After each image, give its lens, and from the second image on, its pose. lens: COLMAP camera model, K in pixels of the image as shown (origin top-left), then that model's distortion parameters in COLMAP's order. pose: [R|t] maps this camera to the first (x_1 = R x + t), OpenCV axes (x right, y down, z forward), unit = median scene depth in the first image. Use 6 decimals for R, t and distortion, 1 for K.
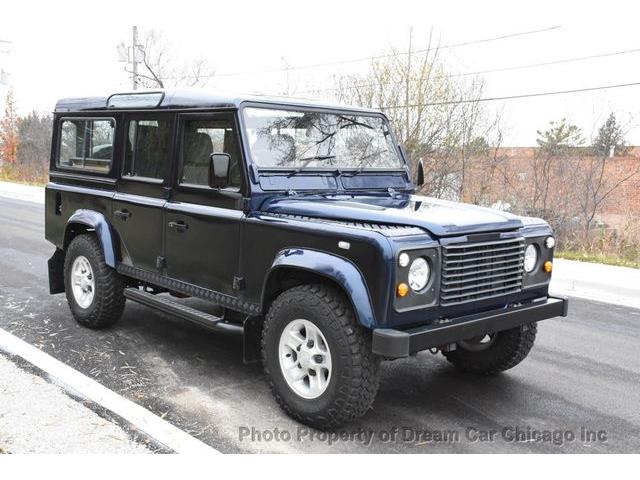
lens RADIAL K [[723.2, 0, 317.2], [0, 723.2, 245.8], [0, 0, 1]] dist [0.086332, 0.000000]
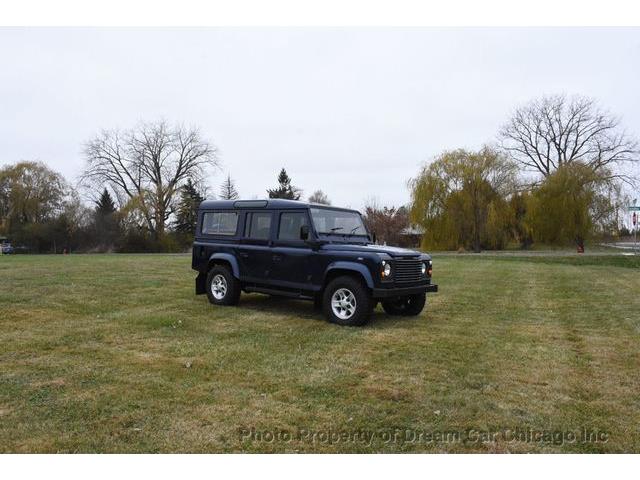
lens RADIAL K [[513.7, 0, 319.3], [0, 513.7, 240.5], [0, 0, 1]] dist [-0.114916, 0.028092]
pose [[0.990878, 0.008196, 0.134515, -0.315240], [0.008520, 0.992342, -0.123230, 0.139721], [-0.134495, 0.123252, 0.983219, -0.732706]]
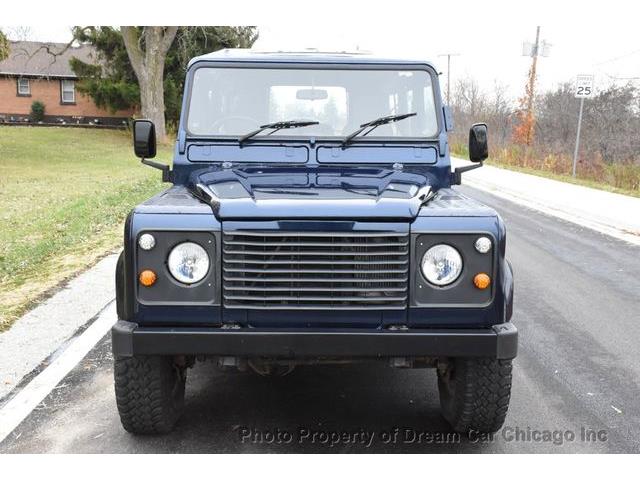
lens RADIAL K [[830.1, 0, 318.0], [0, 830.1, 240.5], [0, 0, 1]] dist [0.171250, 0.000000]
pose [[0.752181, 0.071641, -0.655051, 0.724545], [-0.070939, 0.997099, 0.027591, -0.018607], [0.655128, 0.025715, 0.755081, 0.334947]]
